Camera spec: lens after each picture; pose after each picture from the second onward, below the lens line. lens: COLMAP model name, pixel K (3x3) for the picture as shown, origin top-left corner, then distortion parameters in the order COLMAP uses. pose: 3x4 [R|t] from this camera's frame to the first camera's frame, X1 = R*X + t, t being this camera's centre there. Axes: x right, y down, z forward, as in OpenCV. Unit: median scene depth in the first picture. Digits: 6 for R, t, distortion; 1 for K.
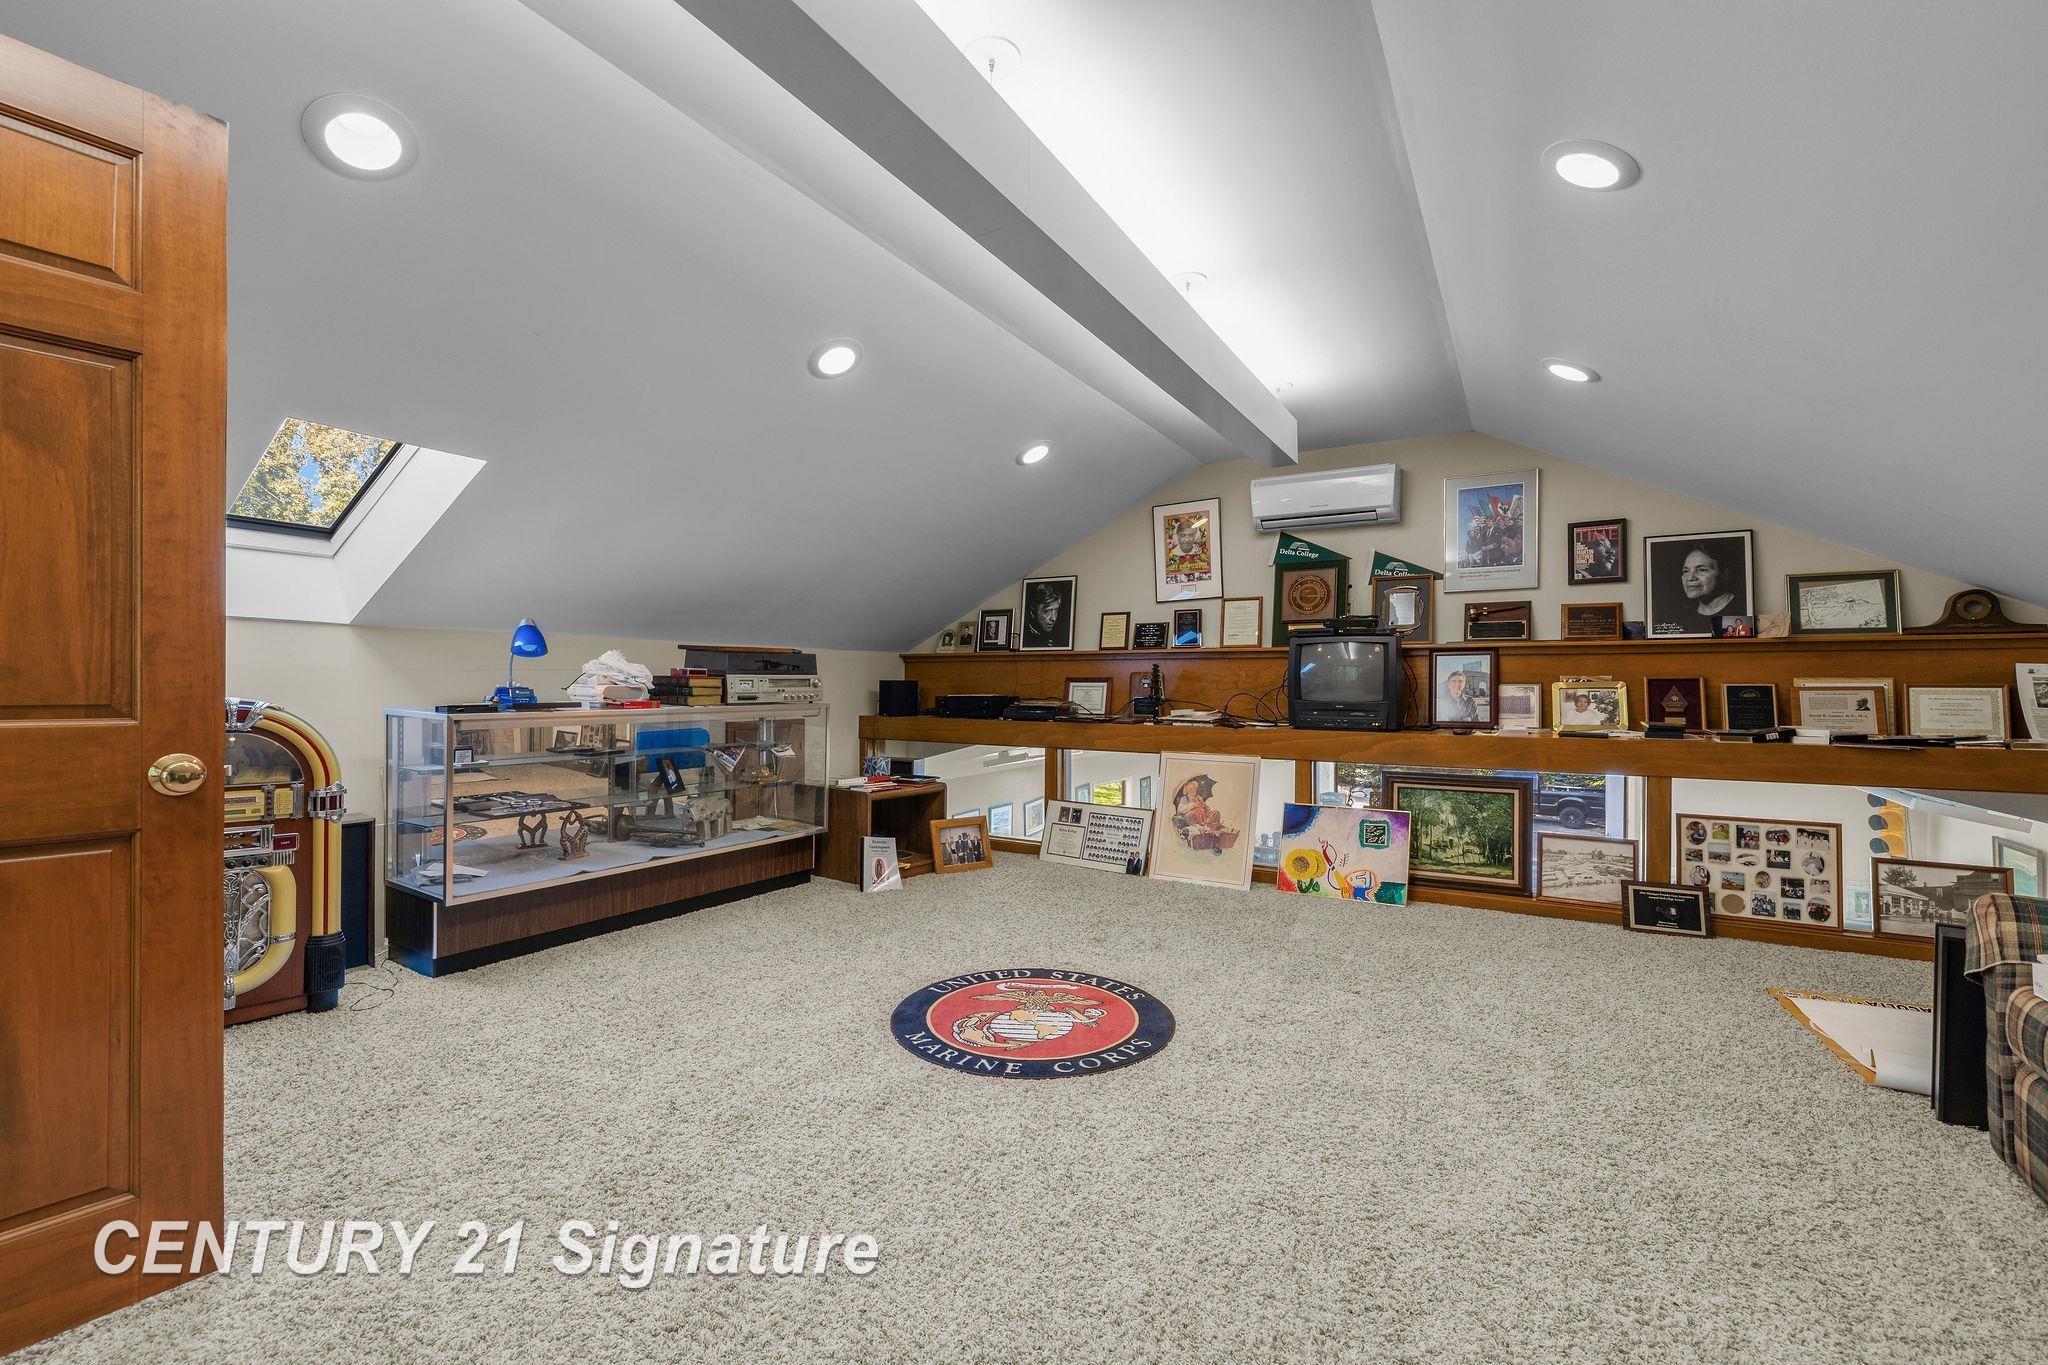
lens RADIAL K [[854.0, 0, 1024.0], [0, 854.0, 682.5], [0, 0, 1]] dist [-0.002554, -0.000150]
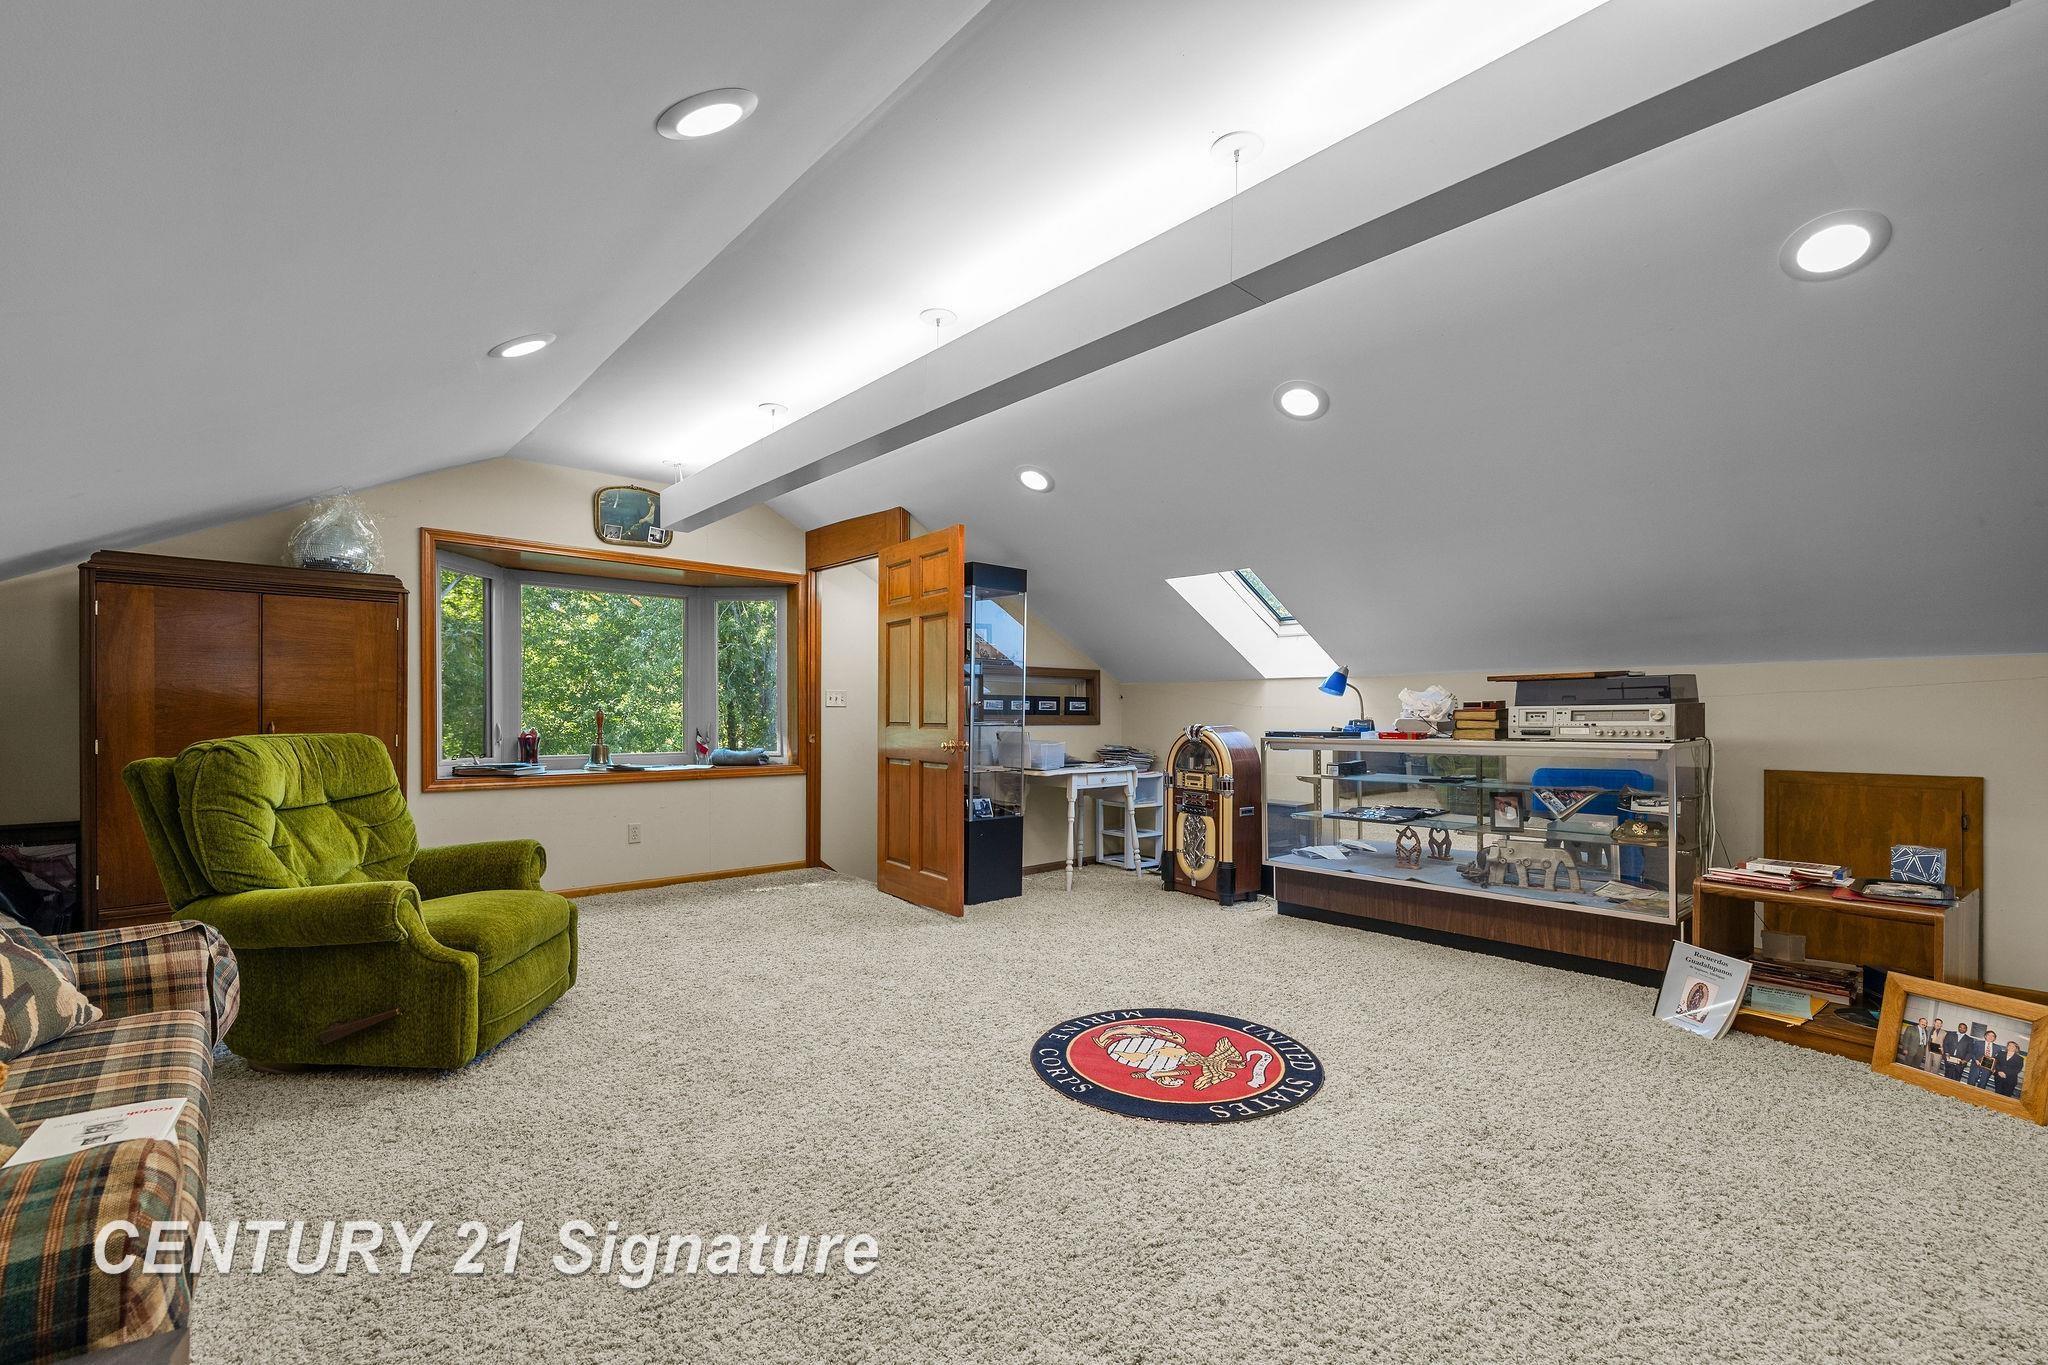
lens RADIAL K [[878.6, 0, 1012.7], [0, 878.6, 719.6], [0, 0, 1]] dist [-0.001732, -0.000346]
pose [[-0.288382, 0.001122, -0.957515, 0.926150], [-0.000266, 0.999999, 0.001252, 0.004575], [0.957515, 0.000616, -0.288381, 1.011121]]
